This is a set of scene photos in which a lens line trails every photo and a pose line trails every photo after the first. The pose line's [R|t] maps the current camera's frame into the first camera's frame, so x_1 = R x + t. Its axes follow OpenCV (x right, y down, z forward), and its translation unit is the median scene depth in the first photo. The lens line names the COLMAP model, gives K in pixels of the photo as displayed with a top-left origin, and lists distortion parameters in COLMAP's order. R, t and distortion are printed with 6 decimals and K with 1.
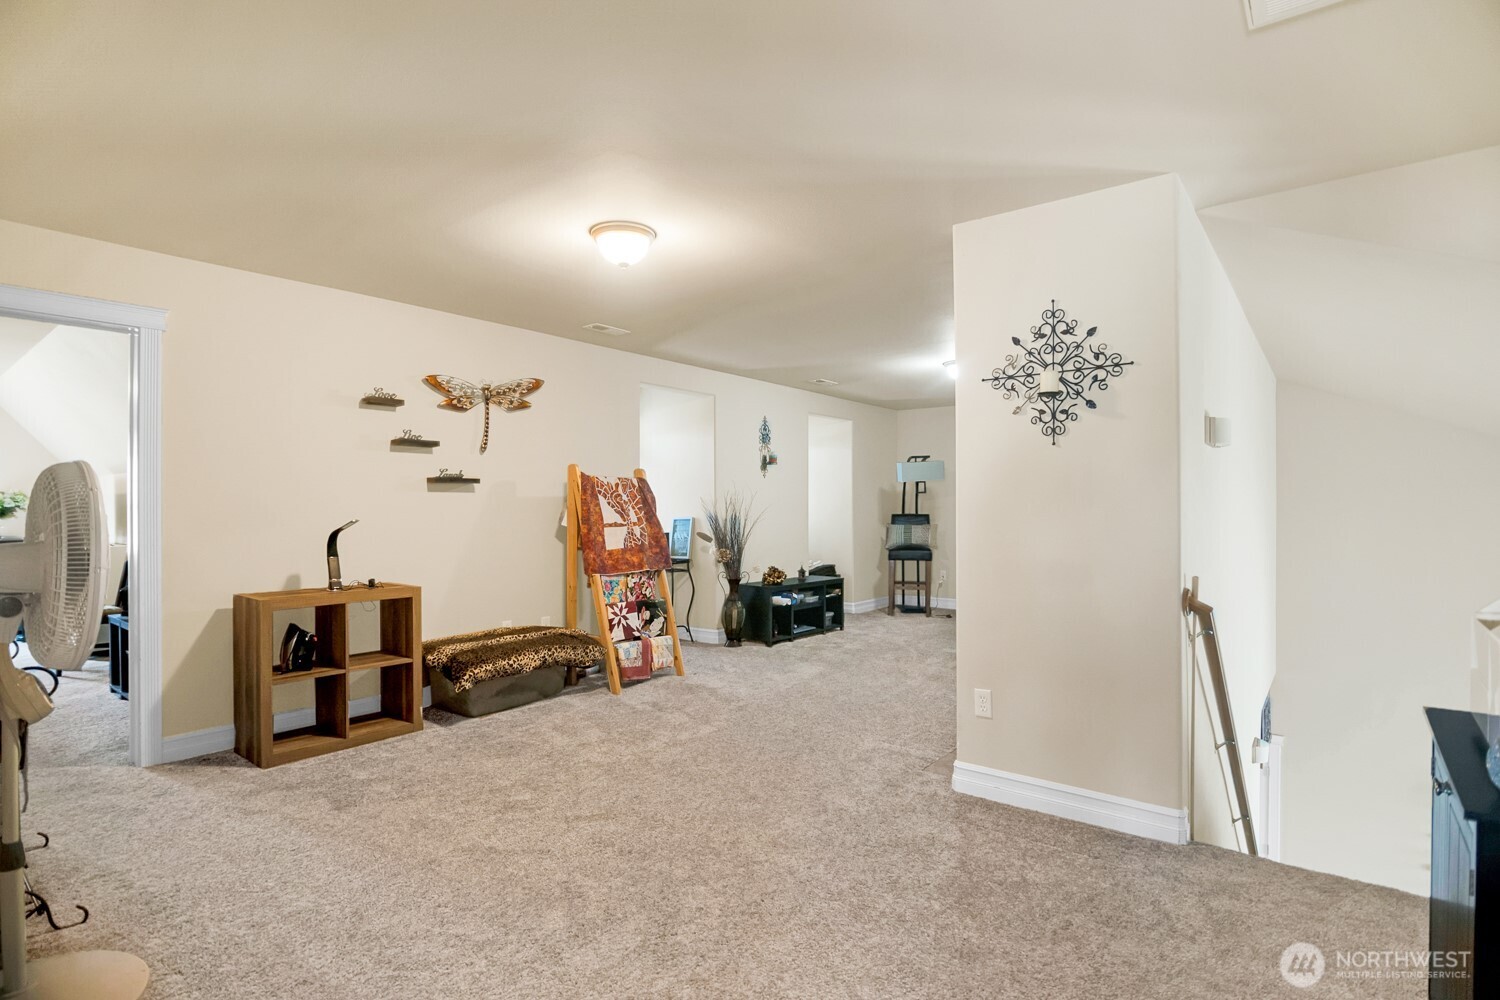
lens RADIAL K [[734.7, 0, 746.6], [0, 734.7, 509.7], [0, 0, 1]] dist [-0.001280, -0.002229]
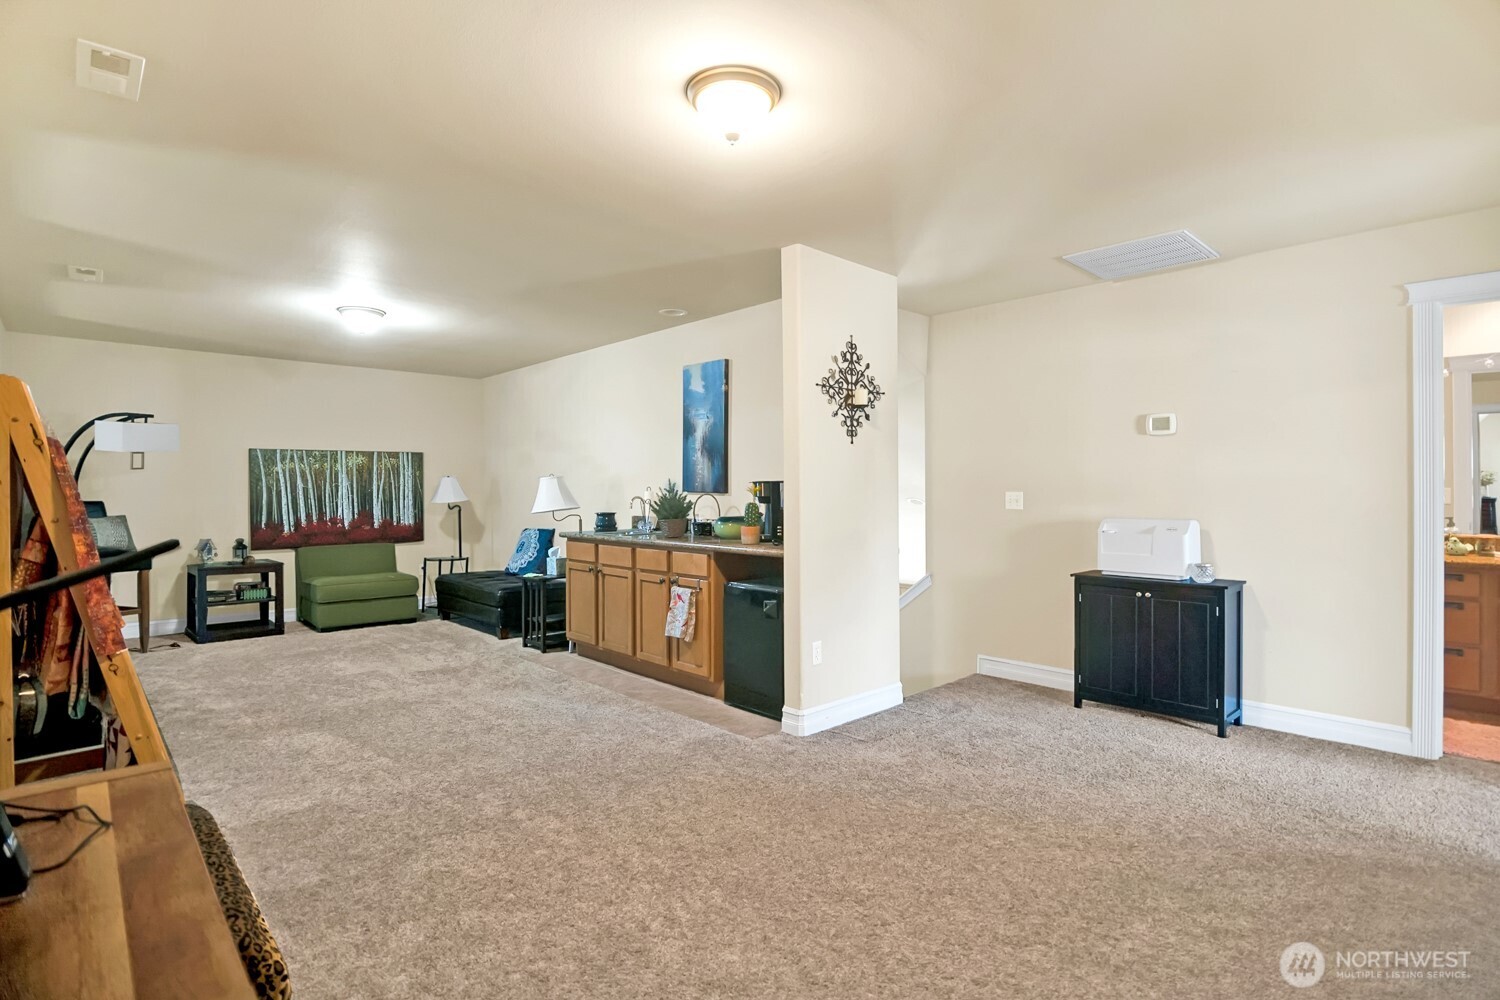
lens RADIAL K [[734.7, 0, 747.7], [0, 734.7, 490.5], [0, 0, 1]] dist [-0.001280, -0.002229]
pose [[0.158221, -0.000448, 0.987404, -0.527441], [0.003688, 0.999993, -0.000137, -0.001565], [-0.987397, 0.003663, 0.158222, 0.549812]]
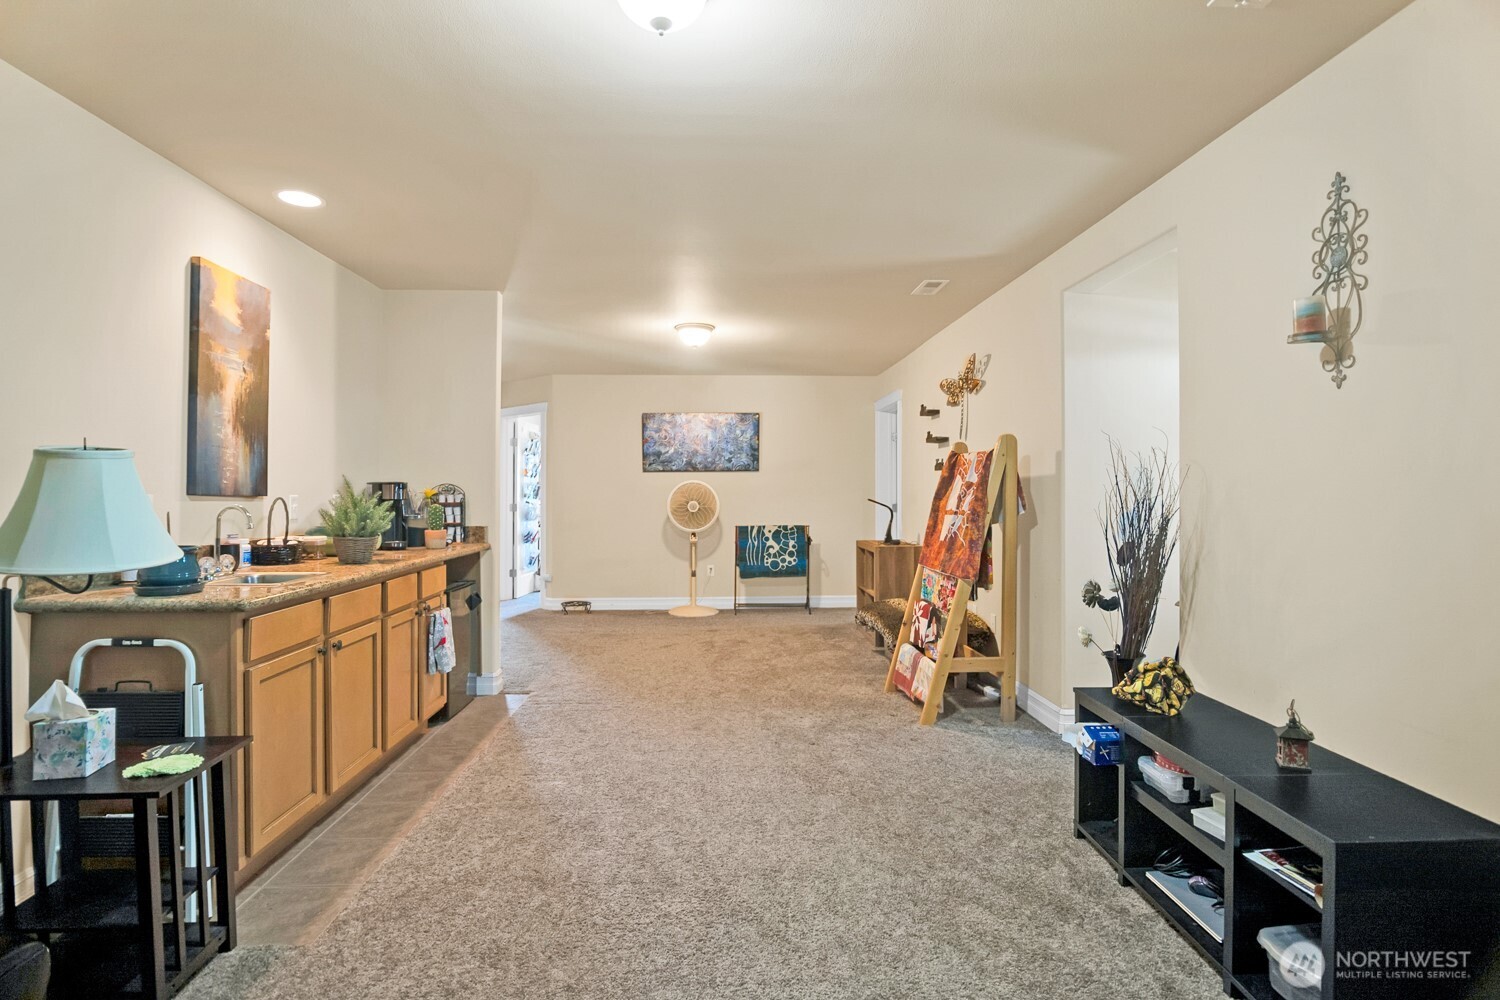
lens RADIAL K [[899.0, 0, 751.7], [0, 899.0, 496.7], [0, 0, 1]] dist [-0.006951, -0.001459]
pose [[-0.754100, 0.011192, -0.656664, 0.645924], [0.002691, 0.999899, 0.013951, -0.007665], [0.656754, 0.008753, -0.754054, 1.609686]]
